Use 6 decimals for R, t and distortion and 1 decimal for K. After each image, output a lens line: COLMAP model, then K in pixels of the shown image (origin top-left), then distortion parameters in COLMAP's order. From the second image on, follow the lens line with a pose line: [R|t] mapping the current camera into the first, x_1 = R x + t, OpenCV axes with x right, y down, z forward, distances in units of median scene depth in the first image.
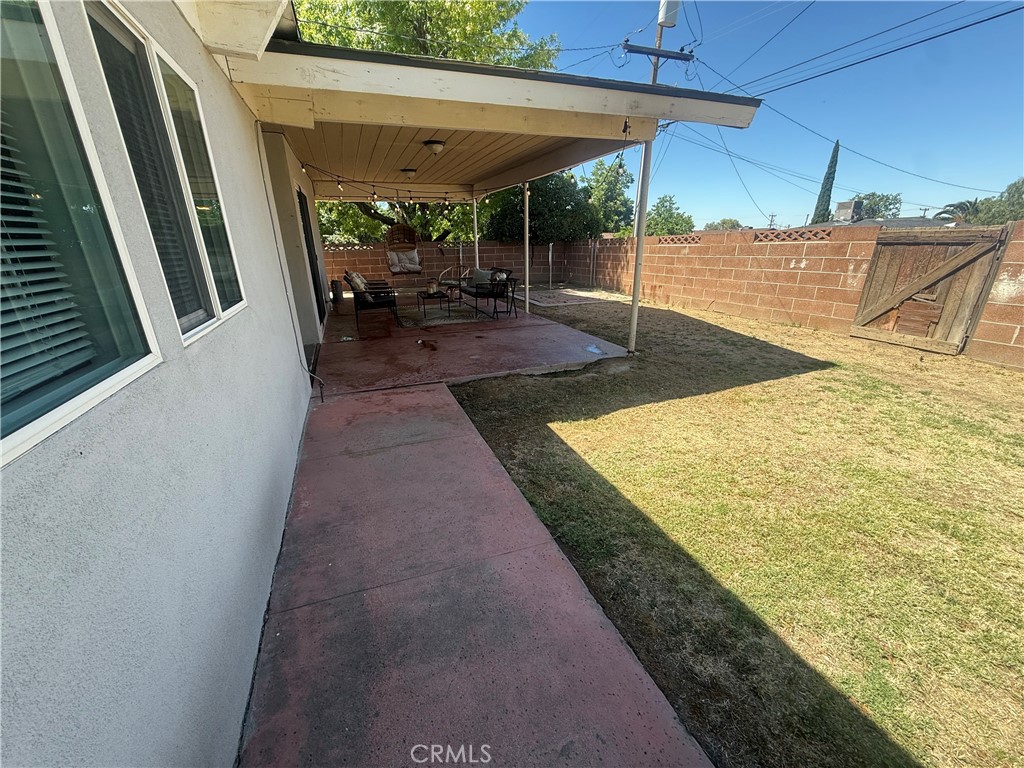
lens RADIAL K [[413.4, 0, 509.3], [0, 413.4, 389.6], [0, 0, 1]] dist [-0.004734, -0.000111]
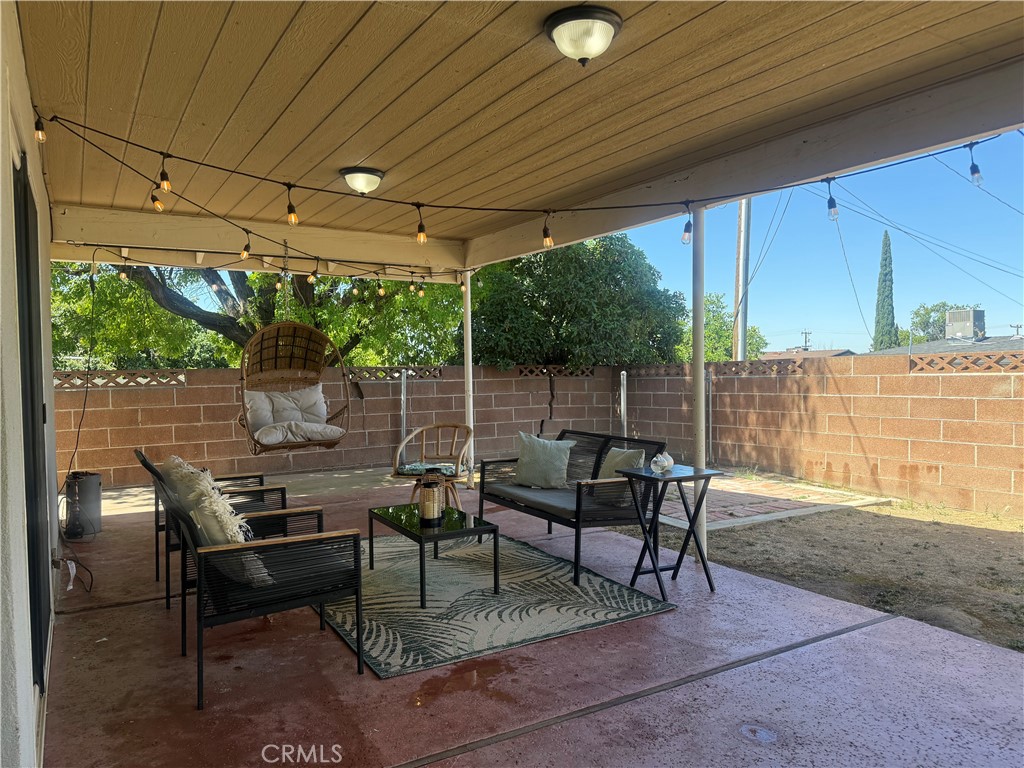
lens RADIAL K [[721.4, 0, 511.6], [0, 721.4, 386.5], [0, 0, 1]] dist [0.010809, 0.000270]
pose [[0.983900, -0.001200, 0.178714, -0.169913], [0.057692, 0.948576, -0.311248, -0.116477], [-0.169151, 0.316547, 0.933373, 0.337712]]
